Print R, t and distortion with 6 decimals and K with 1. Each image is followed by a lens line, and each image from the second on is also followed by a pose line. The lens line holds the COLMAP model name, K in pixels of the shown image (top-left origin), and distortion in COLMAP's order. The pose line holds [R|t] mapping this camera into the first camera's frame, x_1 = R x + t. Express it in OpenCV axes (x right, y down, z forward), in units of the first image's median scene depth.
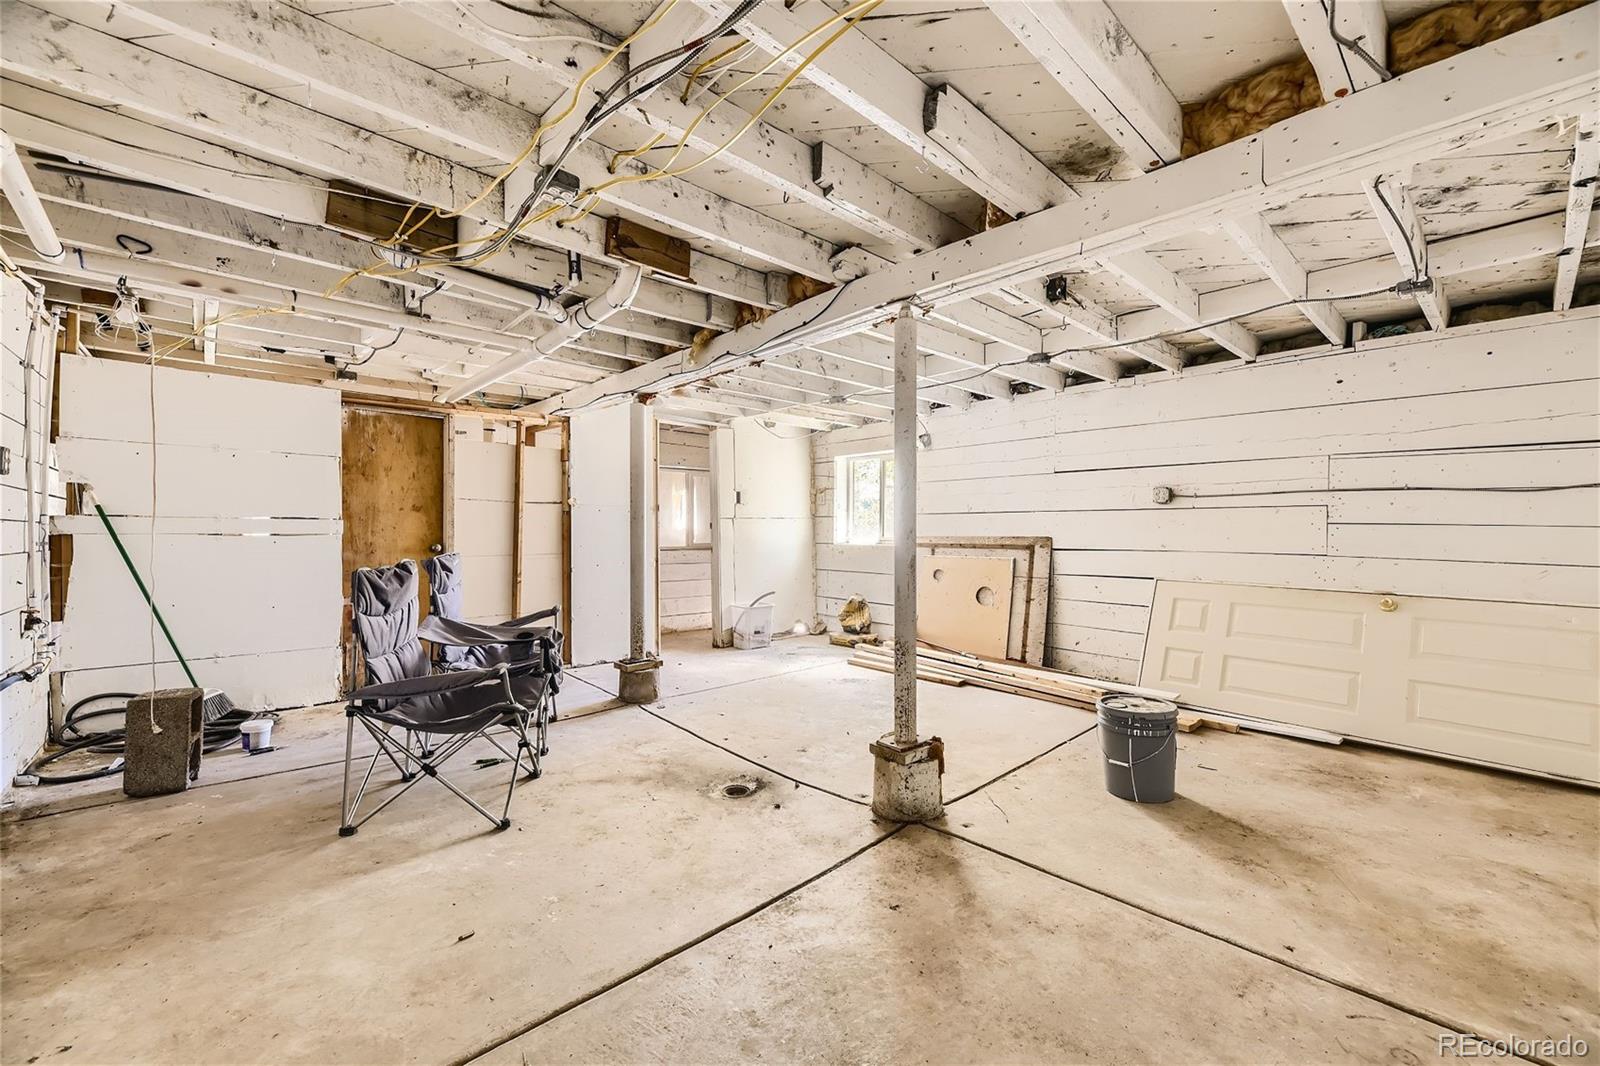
lens RADIAL K [[643.1, 0, 800.0], [0, 643.1, 533.0], [0, 0, 1]] dist [0.001806, 0.000086]
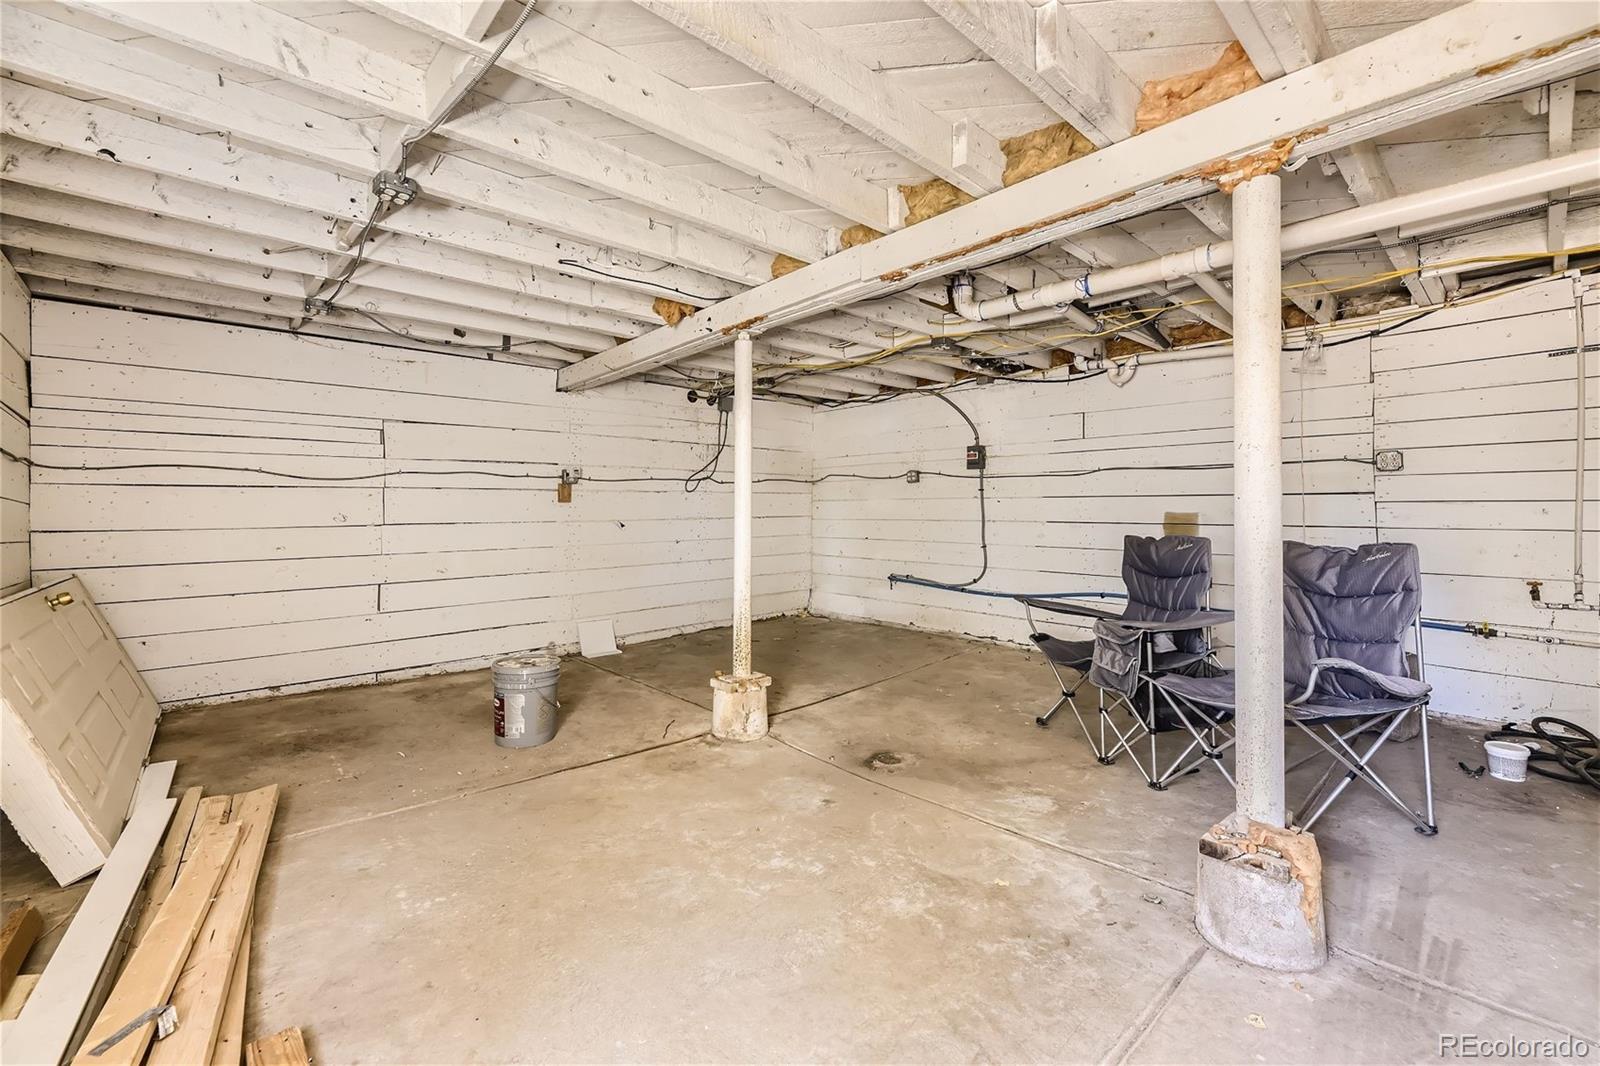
lens RADIAL K [[643.1, 0, 800.0], [0, 643.1, 533.0], [0, 0, 1]] dist [0.001806, 0.000086]
pose [[-0.999942, -0.001951, 0.010580, 0.034424], [-0.001590, 0.999420, 0.034009, 0.004161], [-0.010641, 0.033990, -0.999366, 1.987710]]
